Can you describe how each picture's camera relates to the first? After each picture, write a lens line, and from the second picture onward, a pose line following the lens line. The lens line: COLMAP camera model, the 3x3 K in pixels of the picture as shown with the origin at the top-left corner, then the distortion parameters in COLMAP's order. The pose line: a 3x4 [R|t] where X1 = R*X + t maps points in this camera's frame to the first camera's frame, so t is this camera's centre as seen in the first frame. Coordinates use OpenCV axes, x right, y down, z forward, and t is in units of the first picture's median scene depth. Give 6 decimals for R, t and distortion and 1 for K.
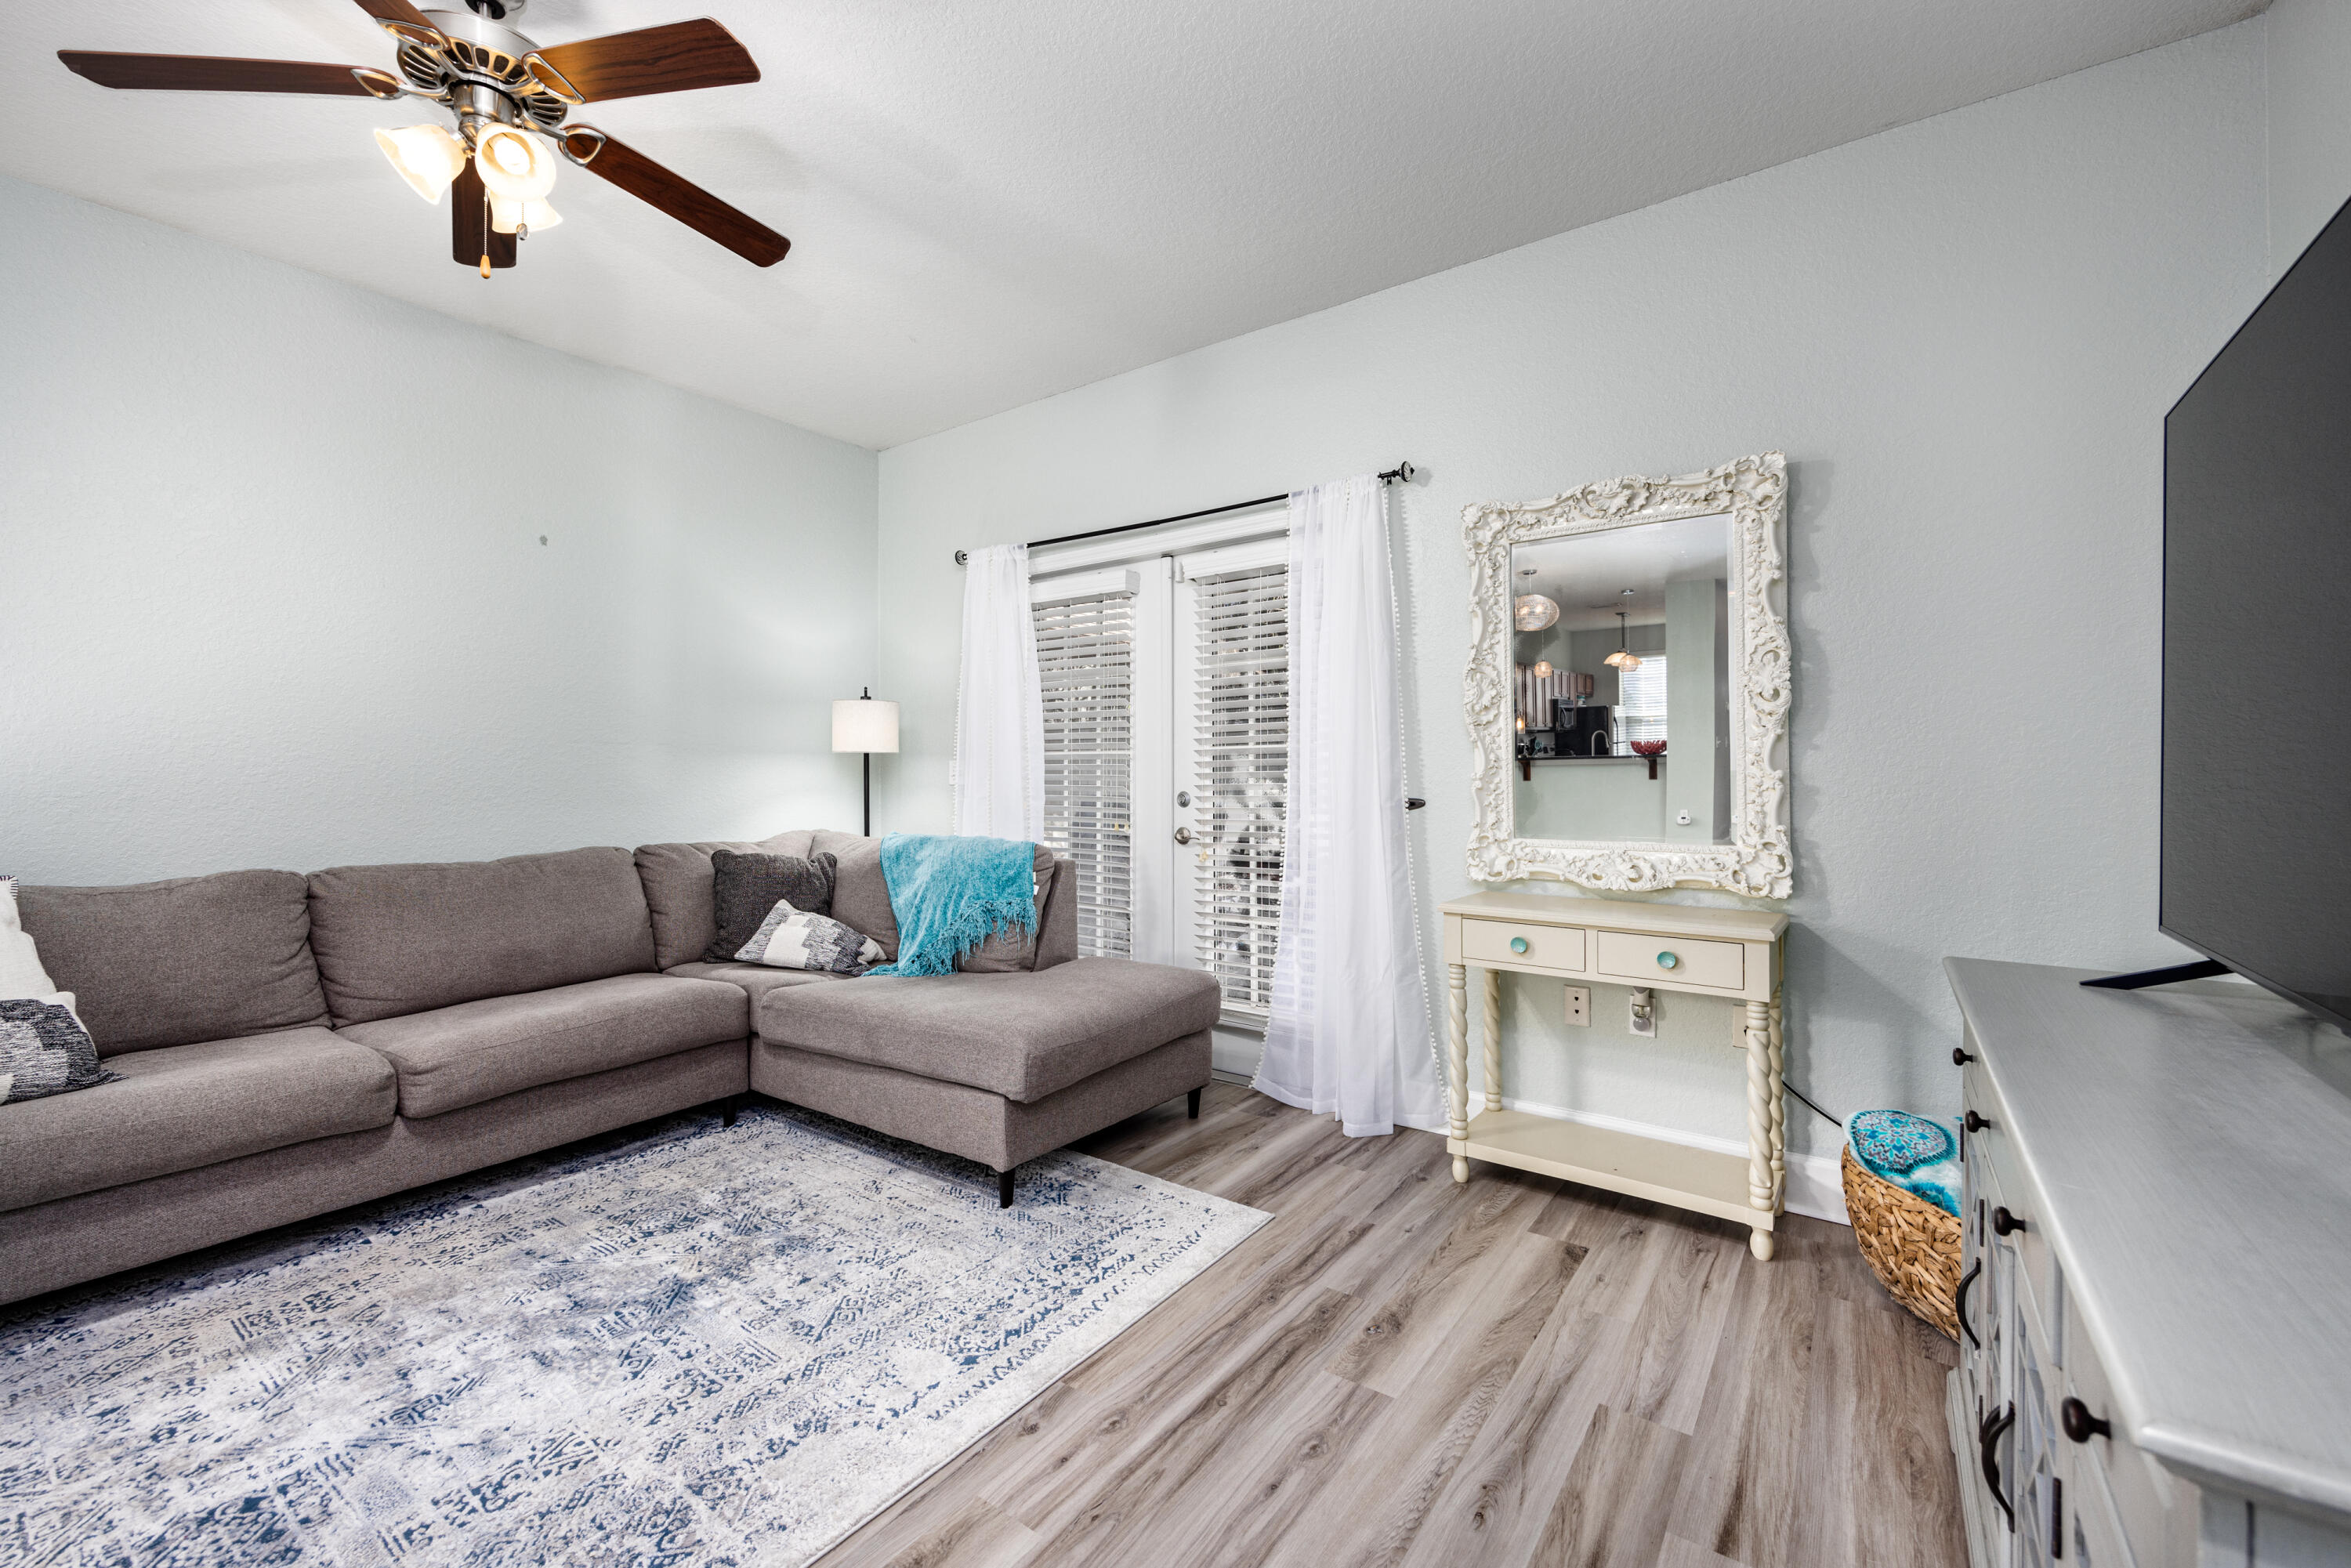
lens RADIAL K [[964.5, 0, 1175.2], [0, 964.5, 759.1], [0, 0, 1]] dist [0.001365, 0.000287]
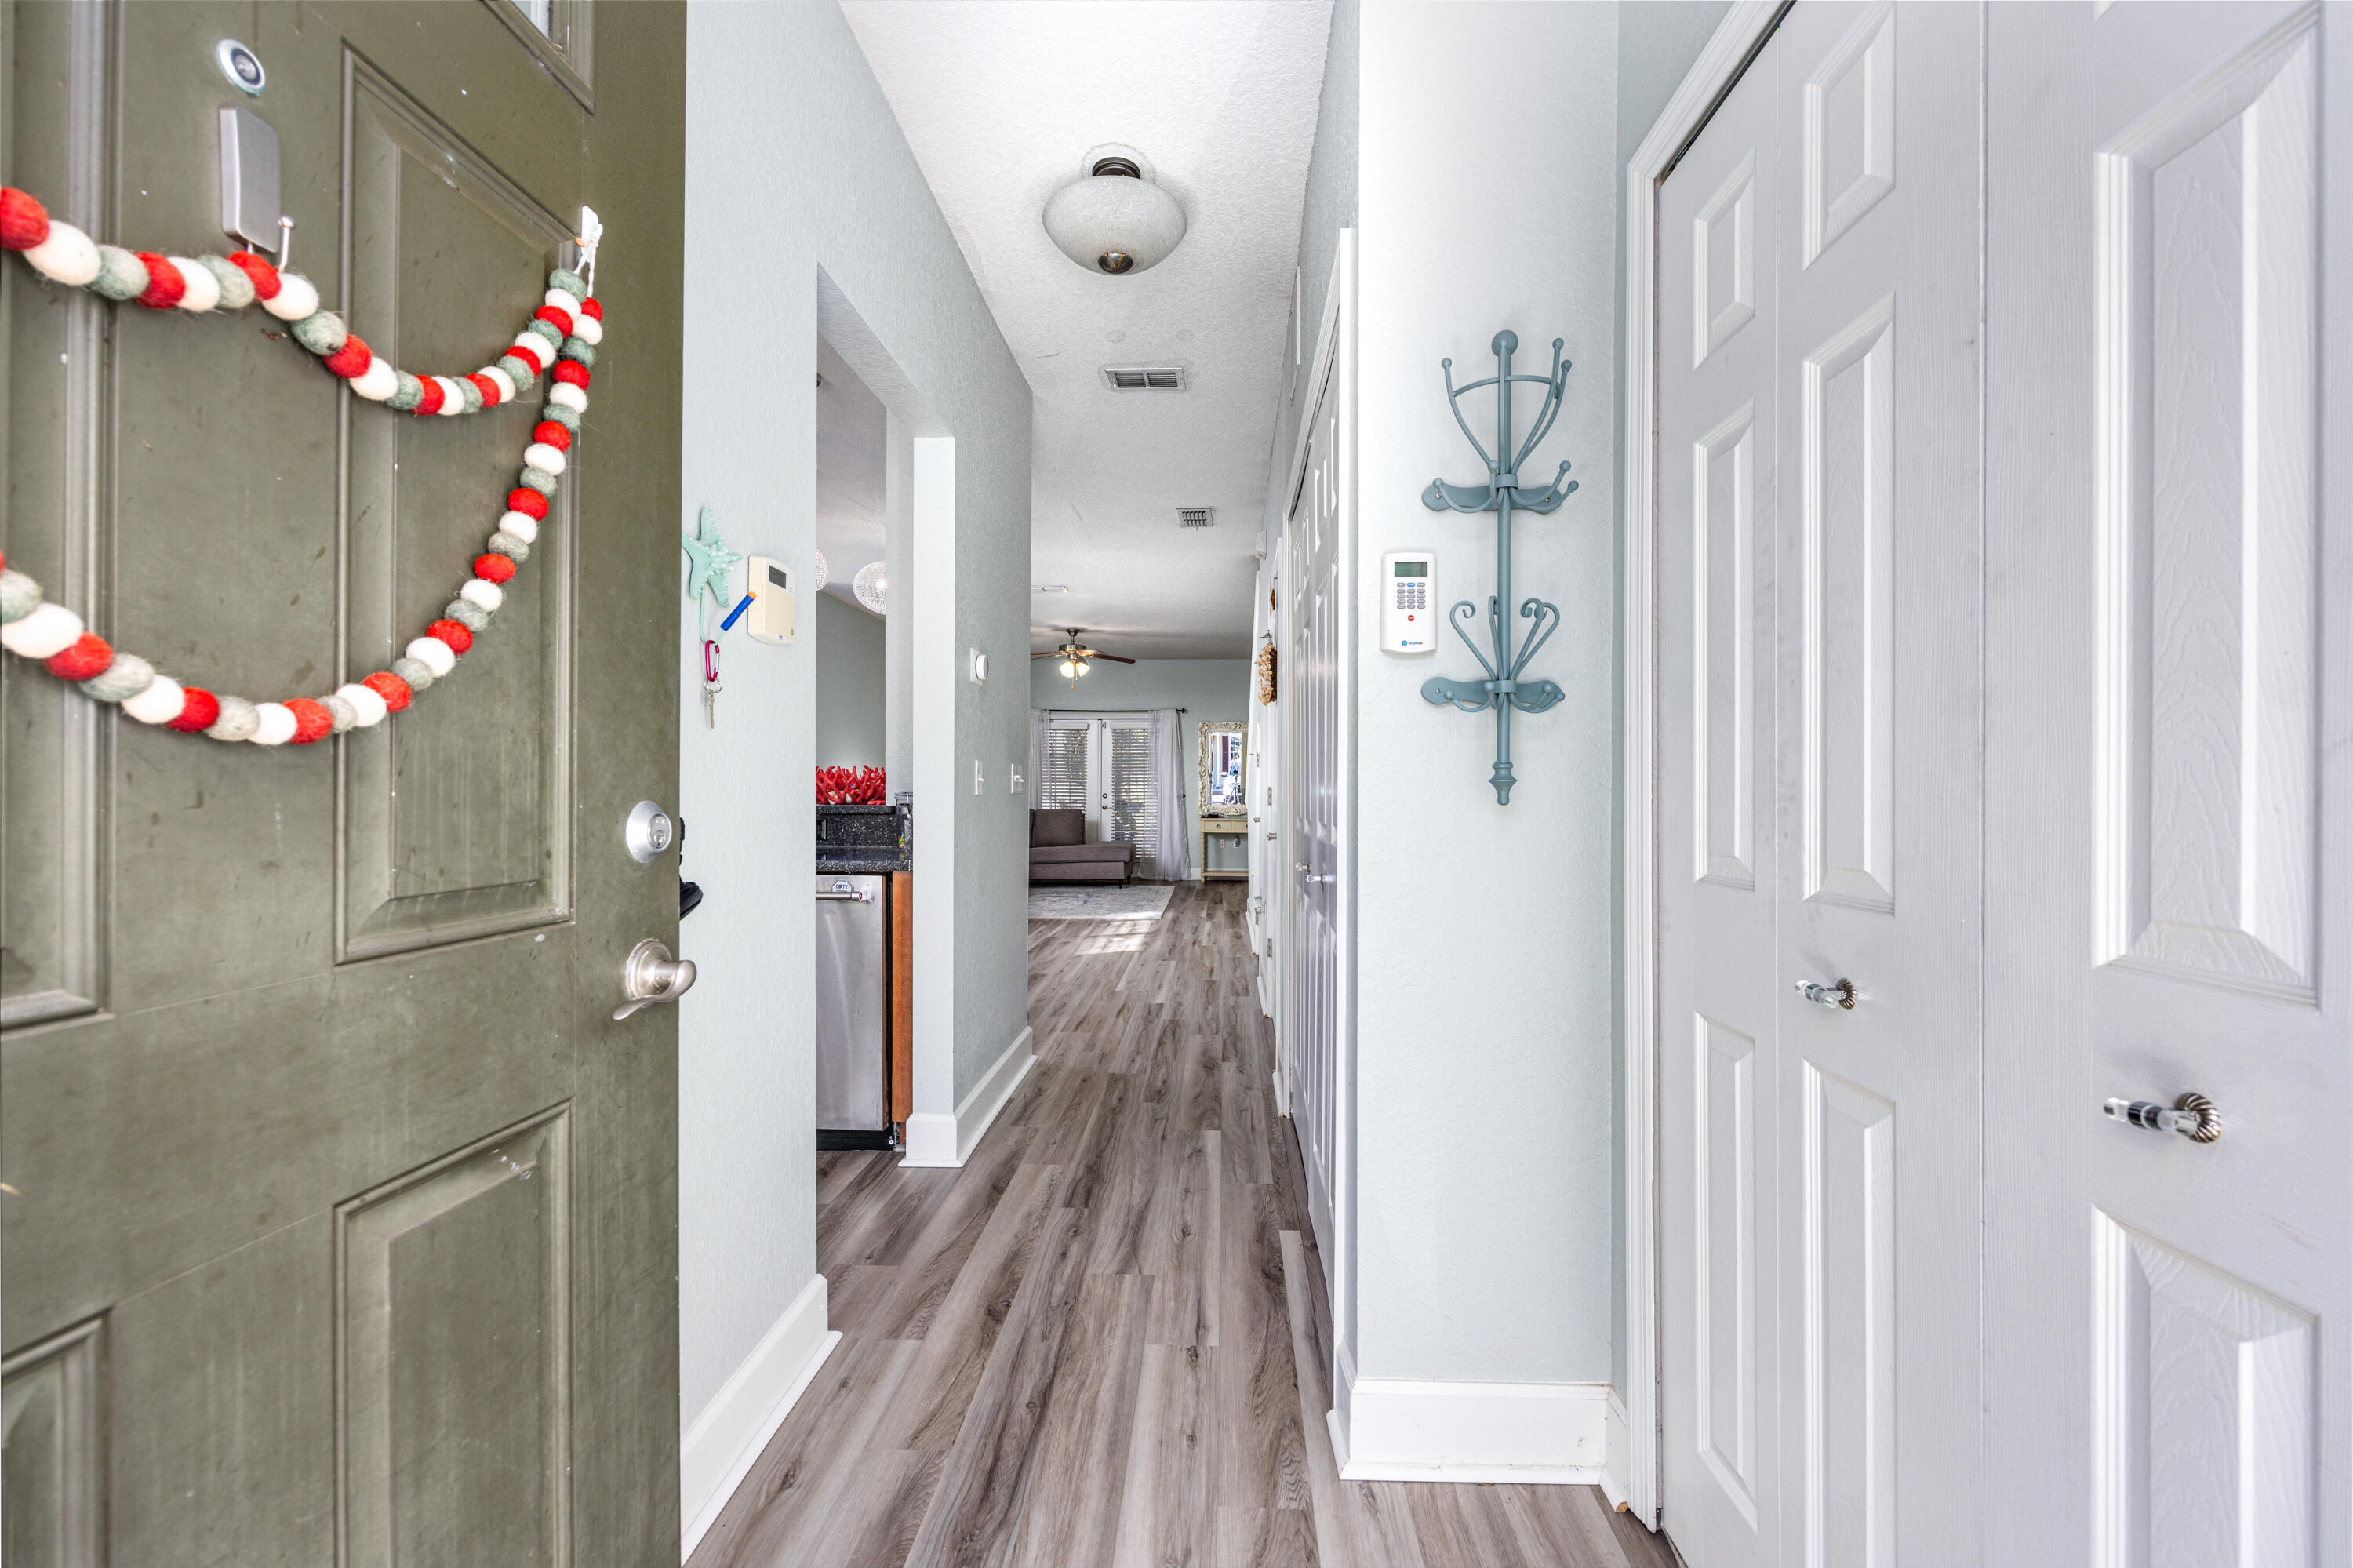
lens RADIAL K [[965.4, 0, 1177.9], [0, 965.4, 787.3], [0, 0, 1]] dist [0.001365, 0.000287]
pose [[0.835074, 0.008284, 0.550076, -2.312794], [-0.013329, 0.999898, 0.005177, -0.010908], [-0.549977, -0.011655, 0.835099, -2.698779]]
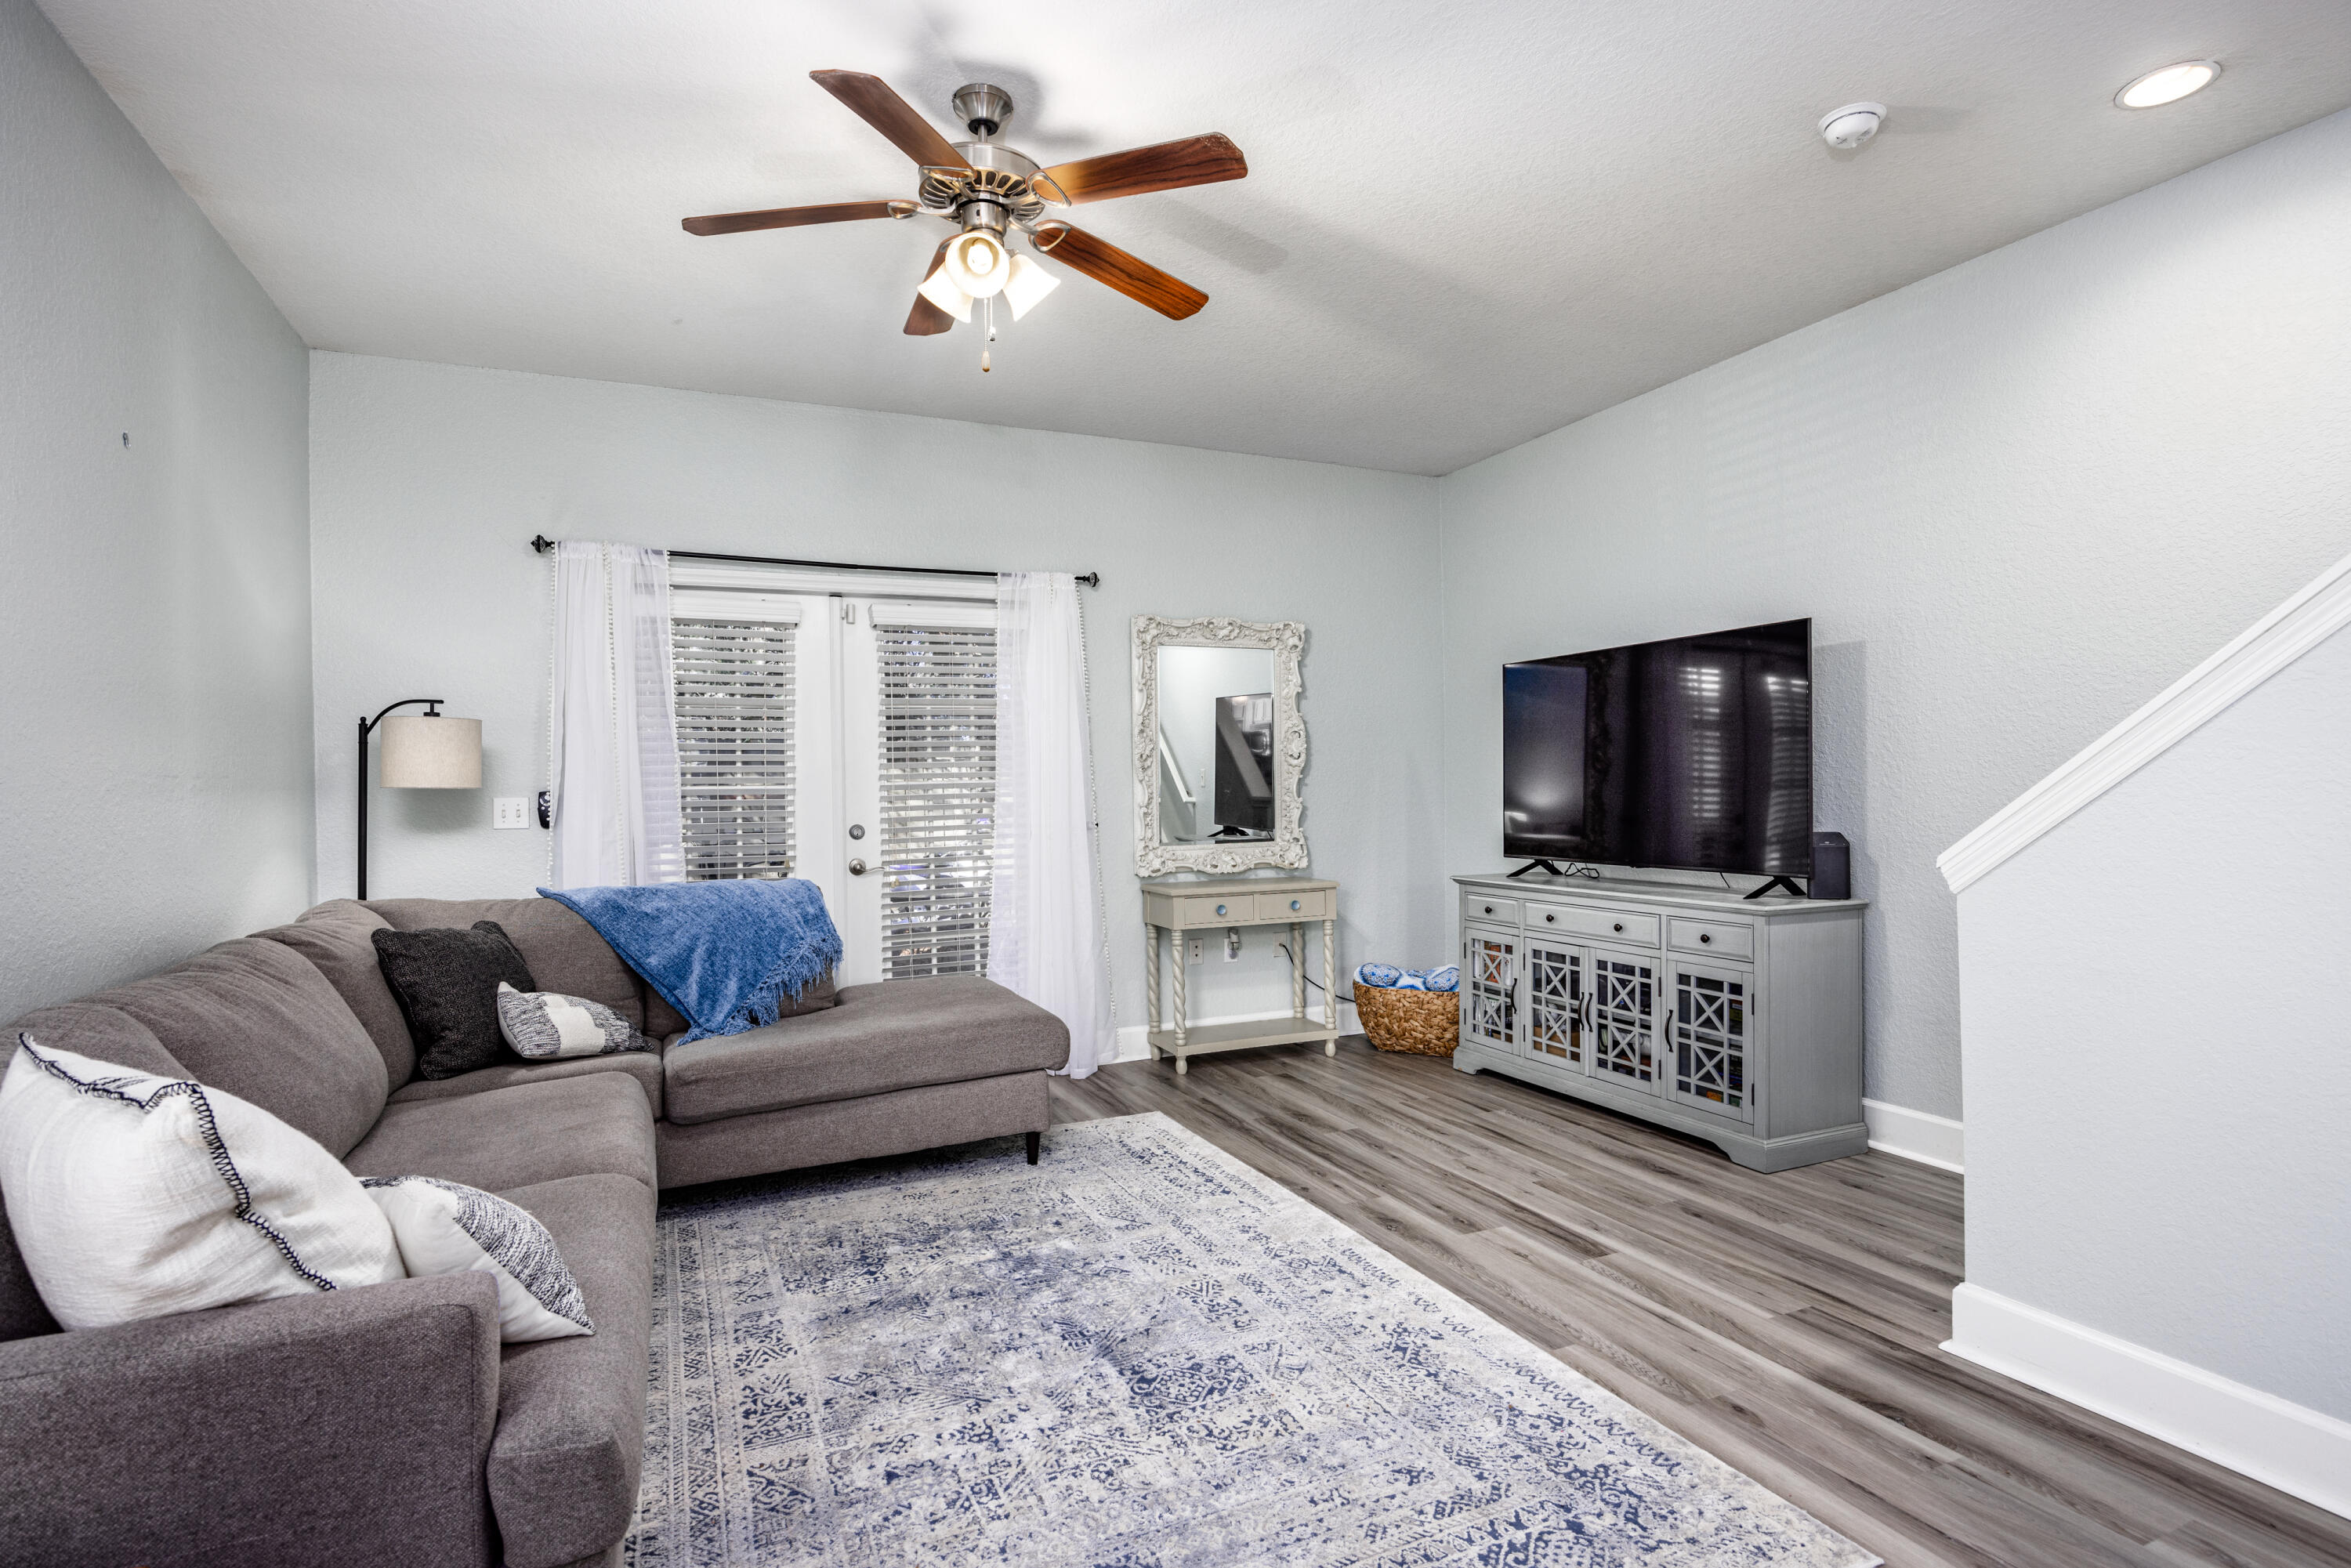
lens RADIAL K [[1152.1, 0, 1171.9], [0, 1152.1, 785.7], [0, 0, 1]] dist [-0.009946, 0.000162]
pose [[0.503441, -0.003145, 0.864024, -1.333854], [0.002405, 0.999995, 0.002239, -0.016217], [-0.864026, 0.000951, 0.503446, 0.116376]]
